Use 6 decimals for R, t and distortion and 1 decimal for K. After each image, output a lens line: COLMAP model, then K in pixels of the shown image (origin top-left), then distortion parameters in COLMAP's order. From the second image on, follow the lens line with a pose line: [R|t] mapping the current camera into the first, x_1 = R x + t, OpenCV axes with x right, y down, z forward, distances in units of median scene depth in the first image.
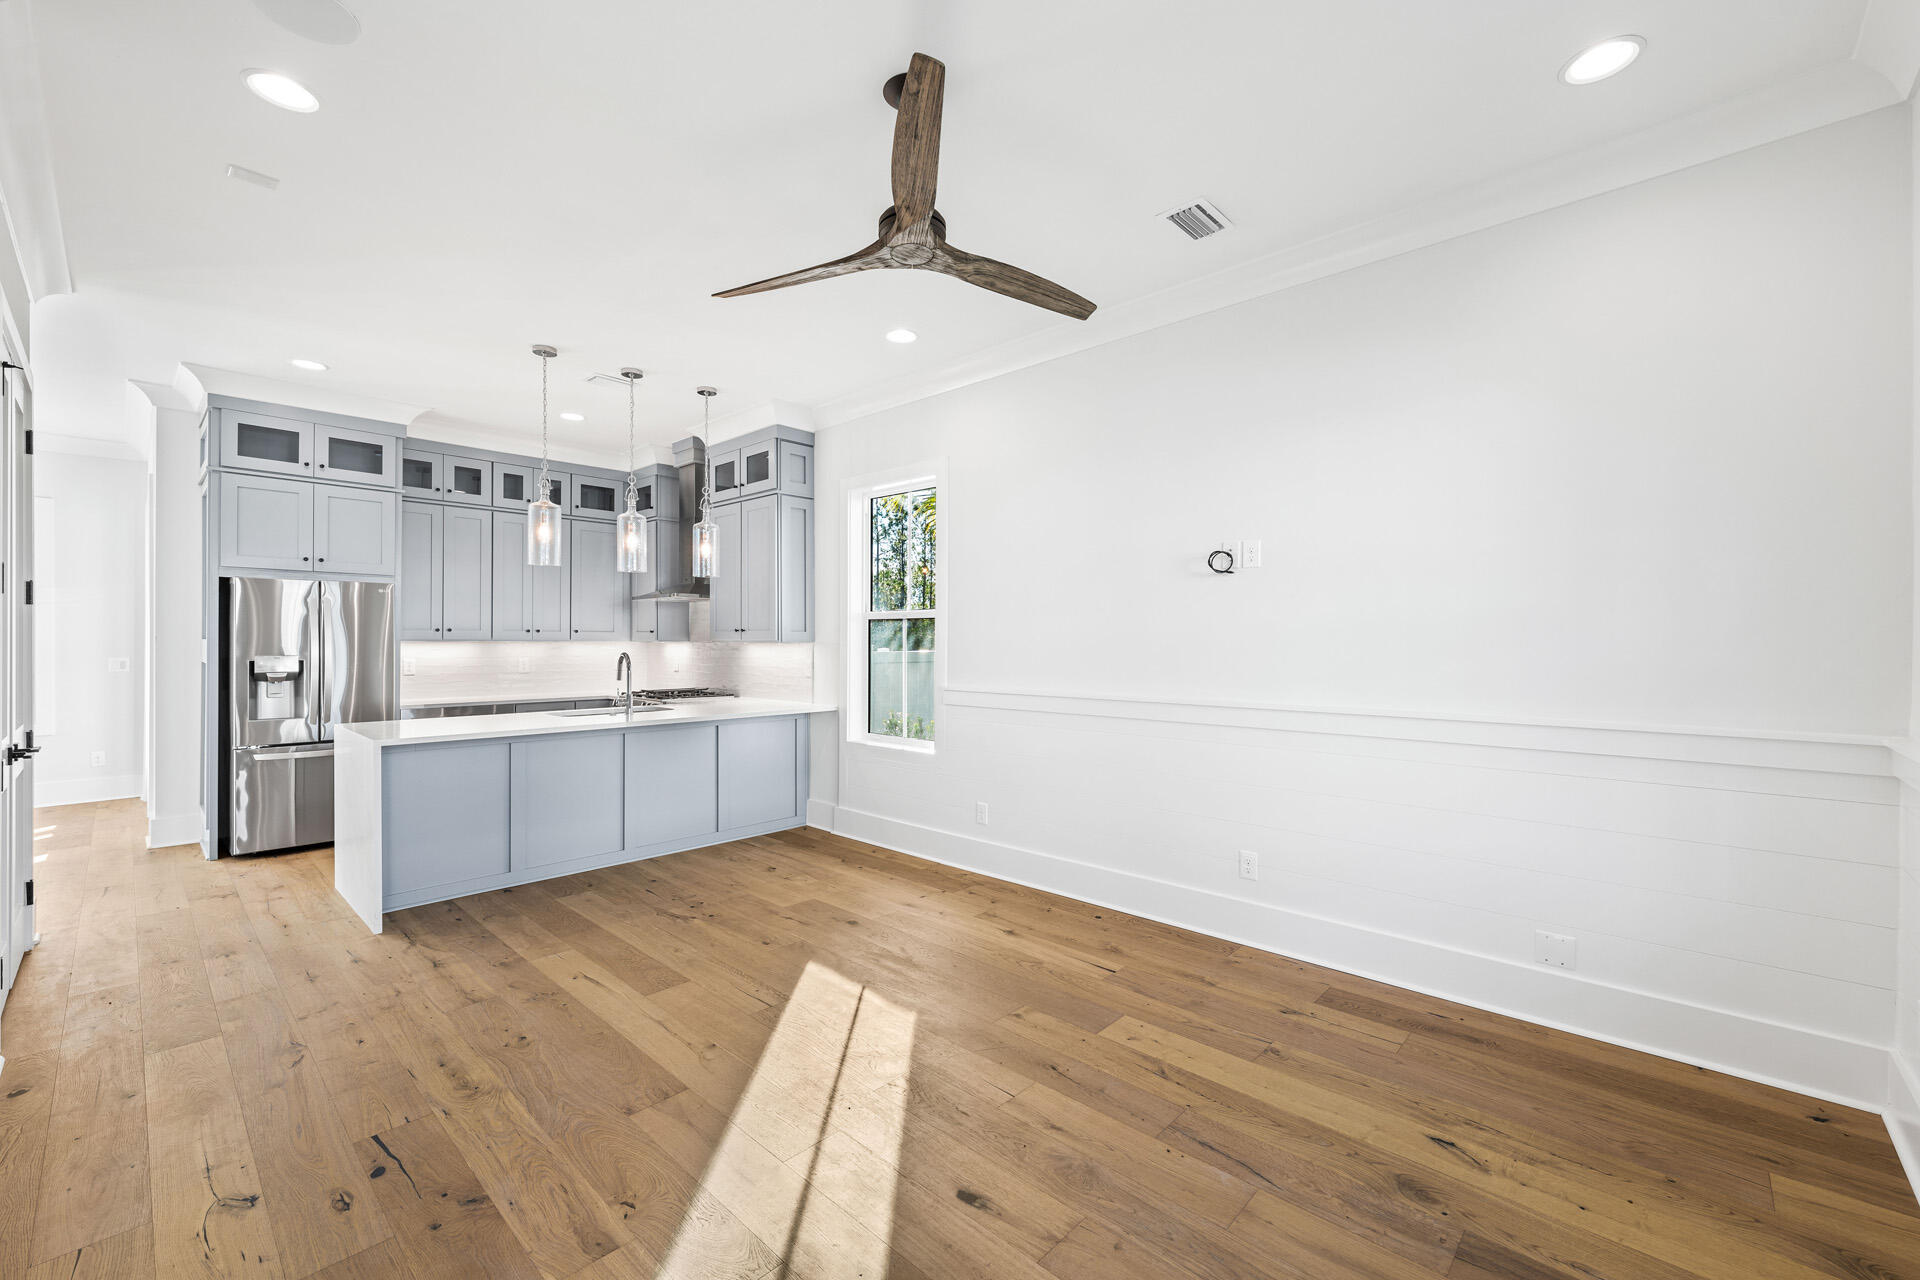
lens RADIAL K [[783.5, 0, 973.3], [0, 783.5, 636.5], [0, 0, 1]] dist [-0.000713, -0.000501]
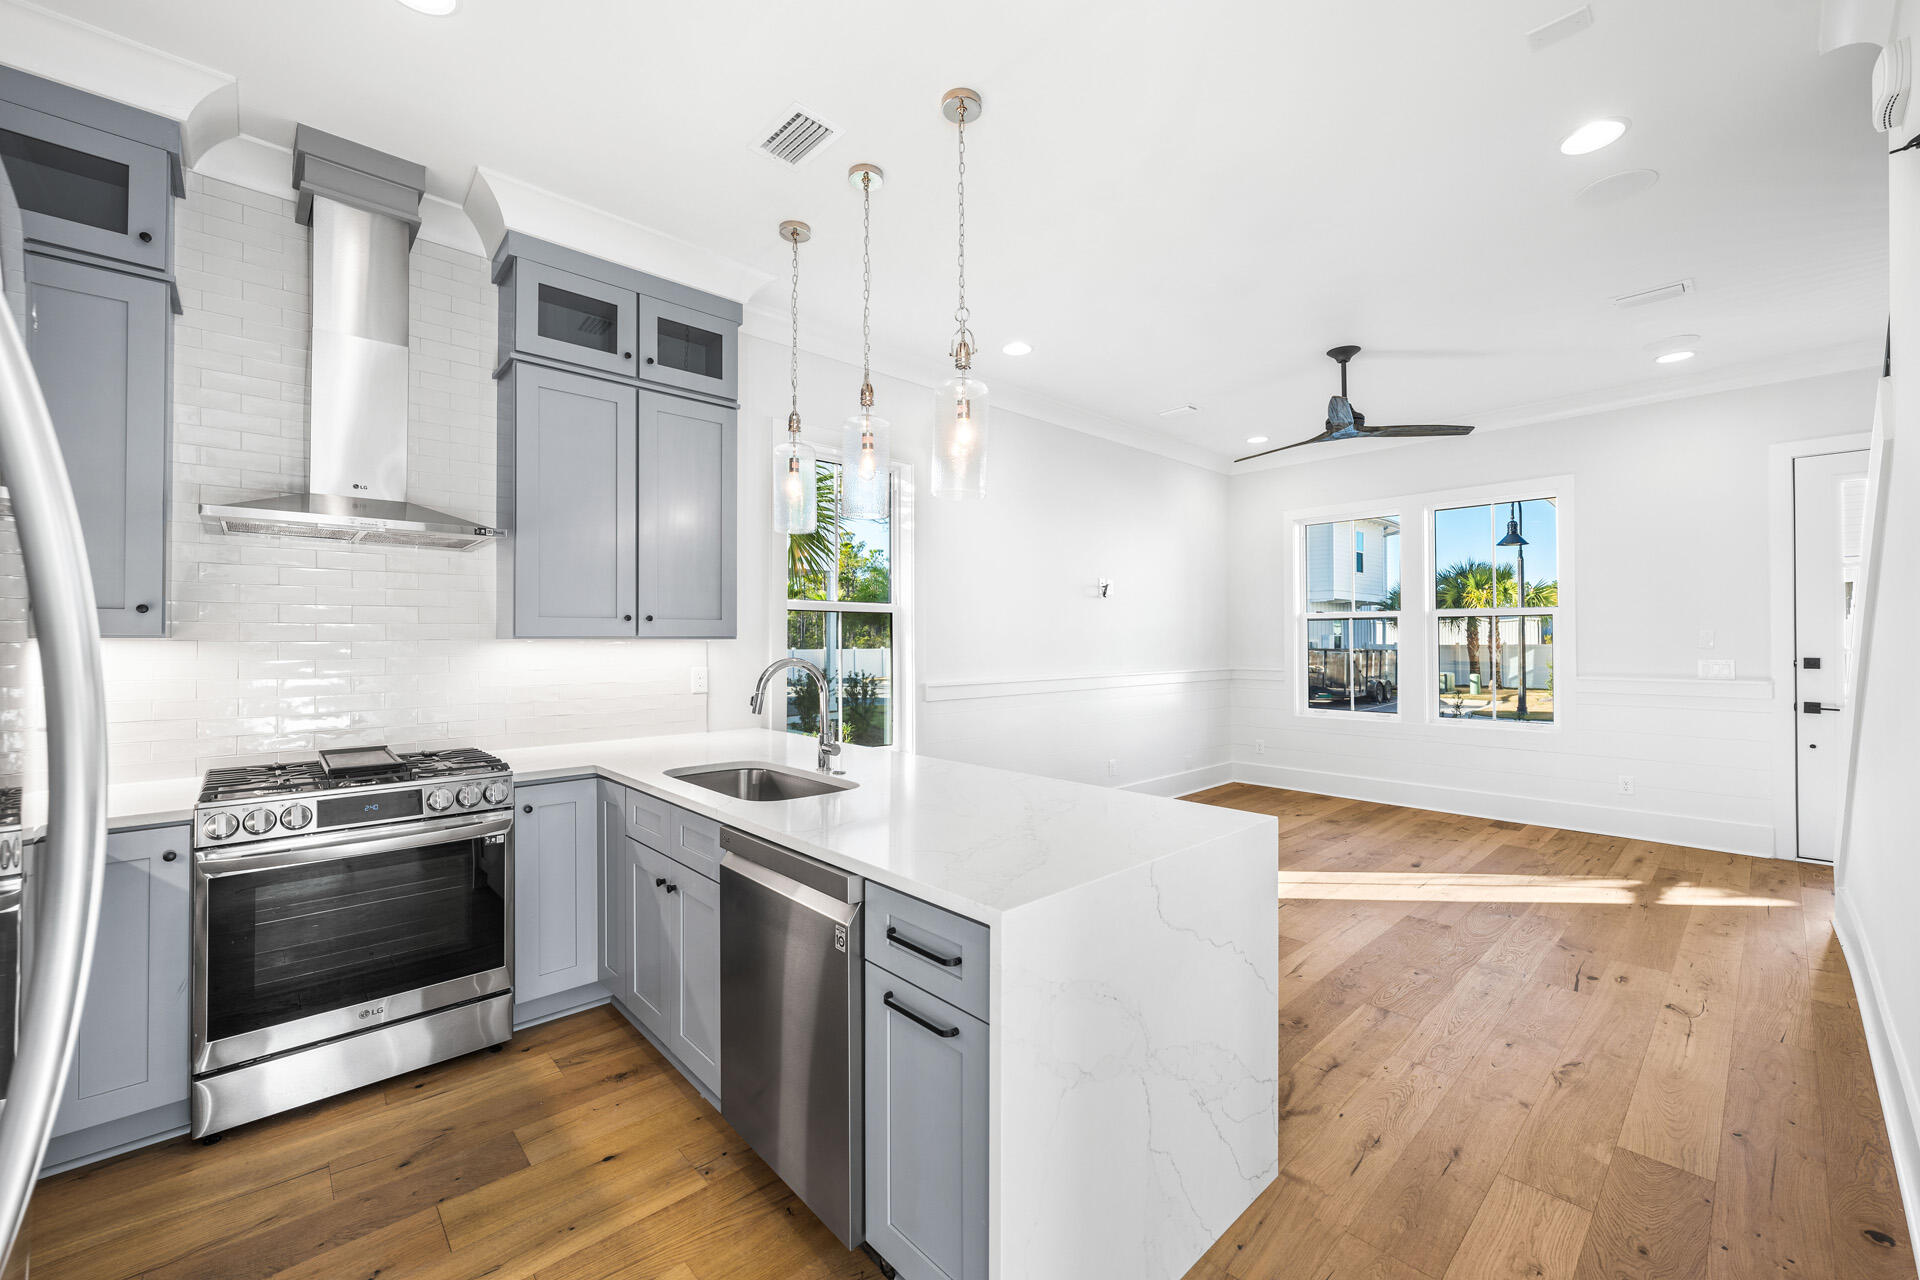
lens RADIAL K [[730.4, 0, 939.0], [0, 730.4, 635.2], [0, 0, 1]] dist [-0.000778, -0.001014]
pose [[0.094999, 0.004942, 0.995465, -0.962977], [-0.005195, 0.999977, -0.004468, 0.006592], [-0.995464, -0.004747, 0.095022, 0.891787]]
